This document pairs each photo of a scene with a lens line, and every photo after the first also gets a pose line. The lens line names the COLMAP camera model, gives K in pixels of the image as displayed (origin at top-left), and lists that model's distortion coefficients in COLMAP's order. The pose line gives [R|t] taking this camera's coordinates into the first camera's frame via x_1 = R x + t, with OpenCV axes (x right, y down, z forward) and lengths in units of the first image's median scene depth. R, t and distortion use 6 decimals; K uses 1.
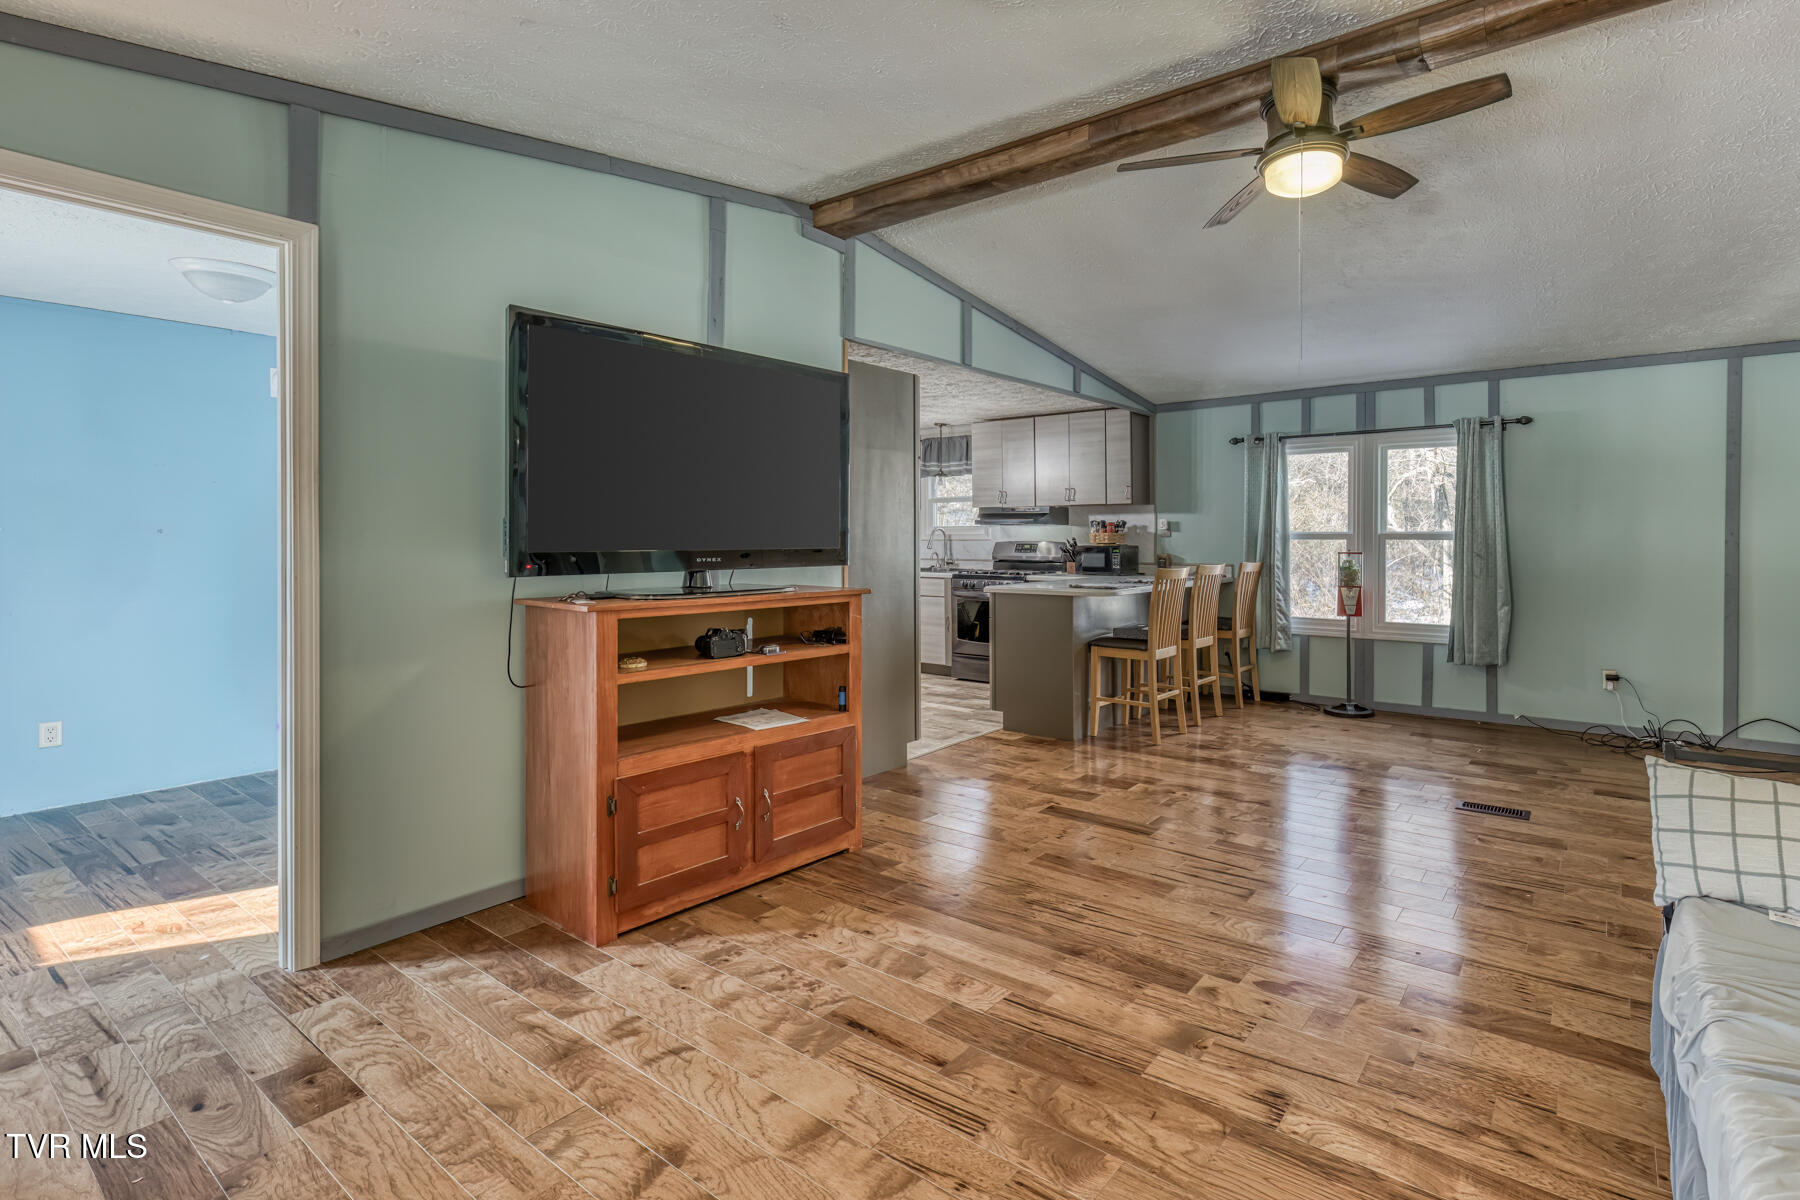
lens RADIAL K [[736.6, 0, 900.6], [0, 736.6, 539.0], [0, 0, 1]] dist [0.000729, -0.000155]
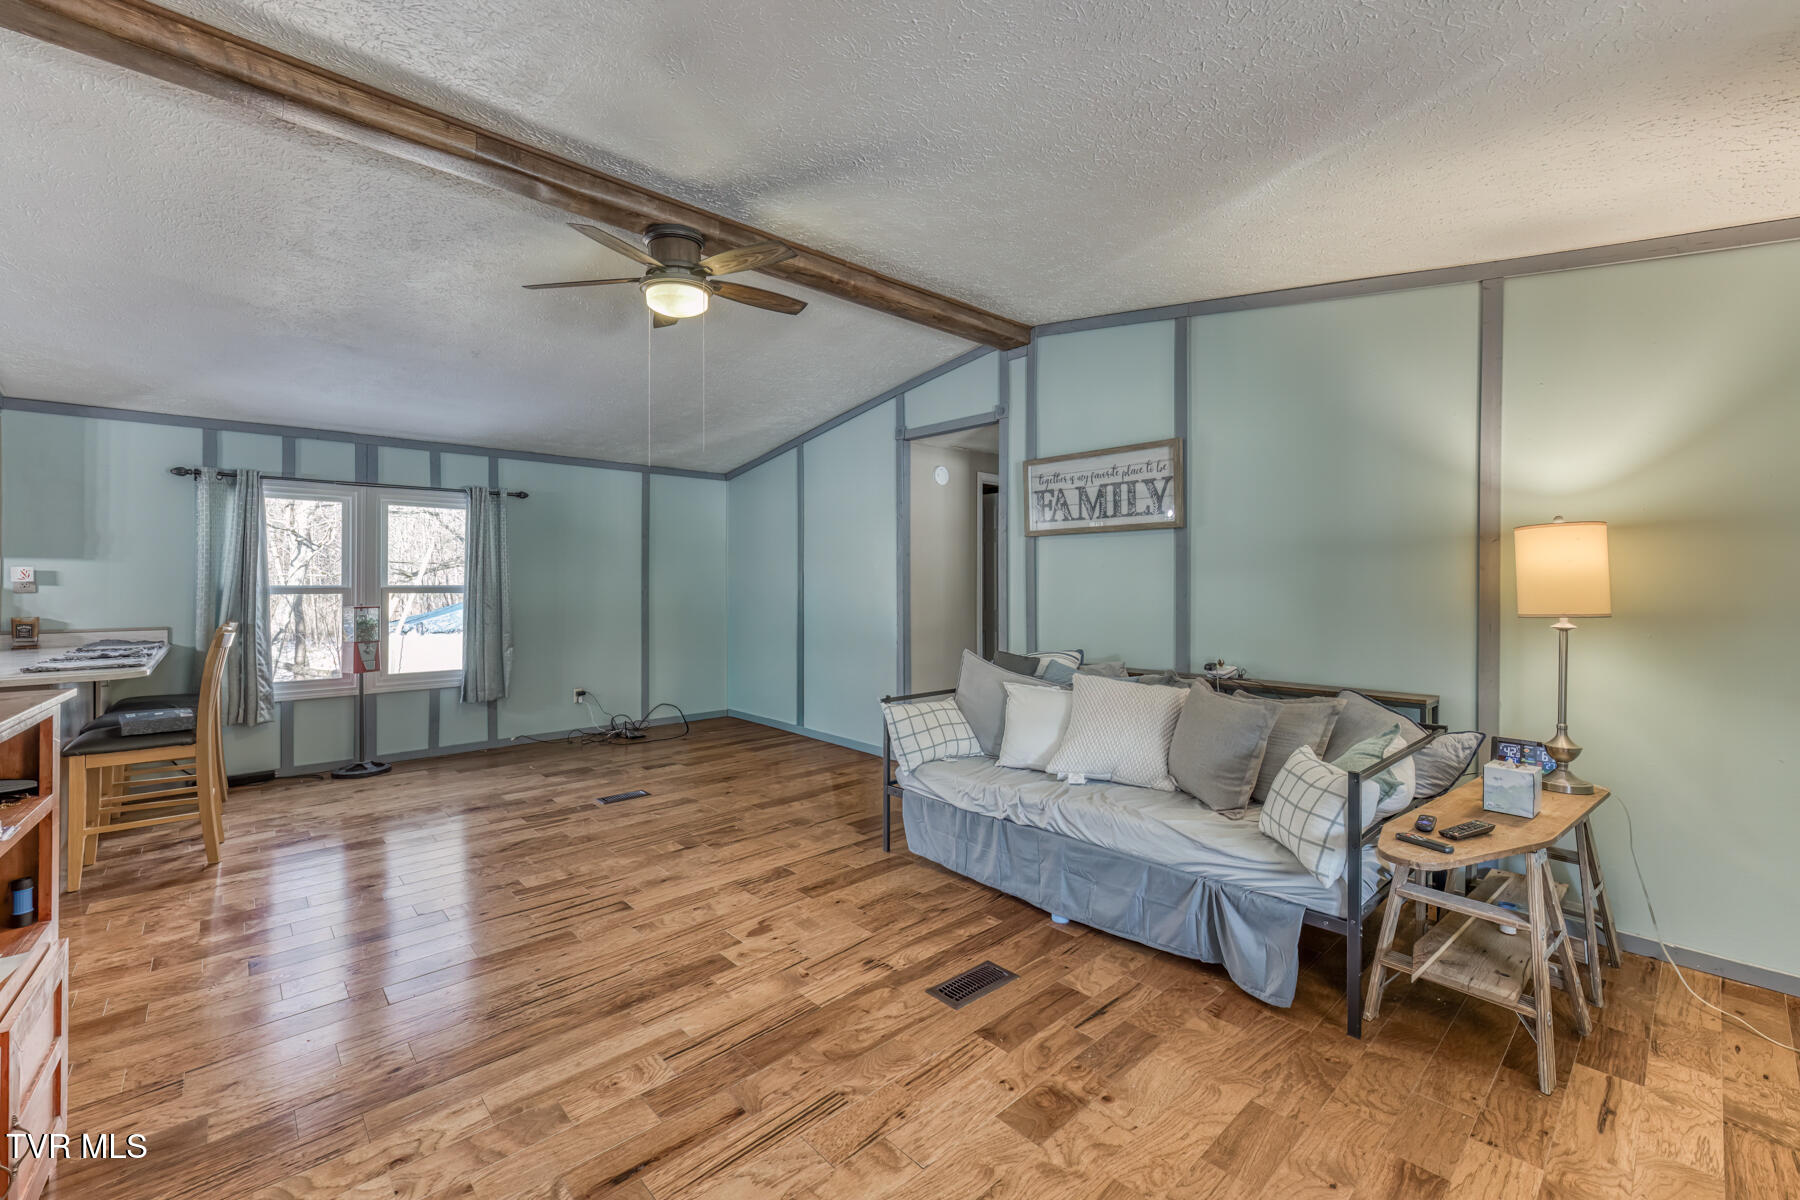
lens RADIAL K [[708.2, 0, 900.6], [0, 708.2, 582.0], [0, 0, 1]] dist [0.001200, 0.000381]
pose [[0.266097, 0.005261, 0.963932, -0.109279], [0.008913, 0.999929, -0.007918, -0.000808], [-0.963905, 0.010699, 0.266031, 0.068720]]
